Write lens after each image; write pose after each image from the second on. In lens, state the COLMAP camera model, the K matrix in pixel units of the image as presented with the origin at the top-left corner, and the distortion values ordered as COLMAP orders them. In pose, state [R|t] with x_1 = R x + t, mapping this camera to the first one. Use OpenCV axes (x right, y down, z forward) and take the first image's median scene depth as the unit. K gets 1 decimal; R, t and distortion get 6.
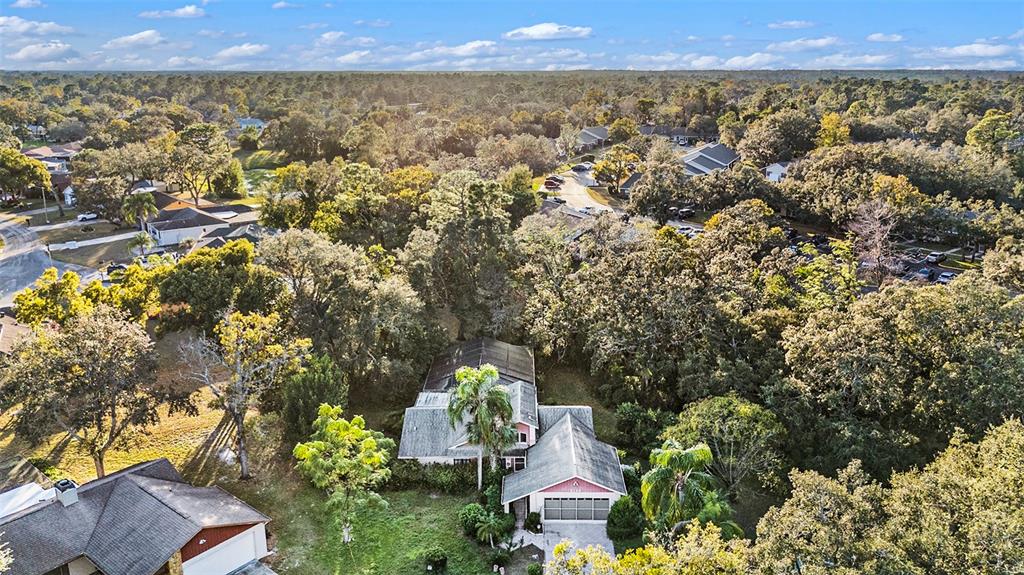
lens RADIAL K [[763.0, 0, 512.0], [0, 763.0, 287.5], [0, 0, 1]] dist [0.057924, -0.003370]
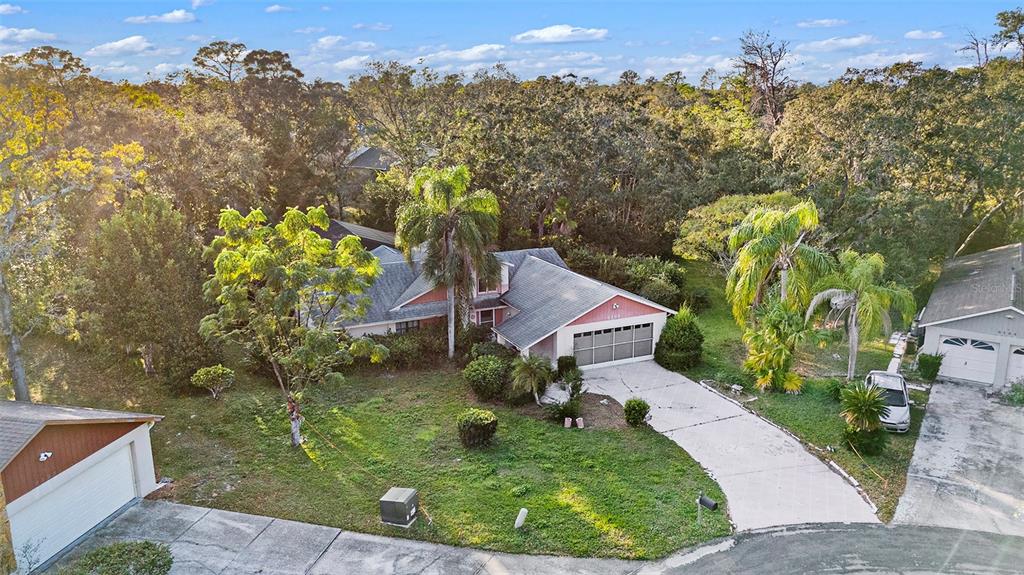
lens RADIAL K [[763.0, 0, 512.0], [0, 763.0, 287.5], [0, 0, 1]] dist [0.057924, -0.003370]
pose [[0.894145, -0.098738, 0.436755, -0.302827], [0.118403, 0.992803, -0.017954, 0.238484], [-0.431839, 0.067766, 0.899401, 0.404698]]
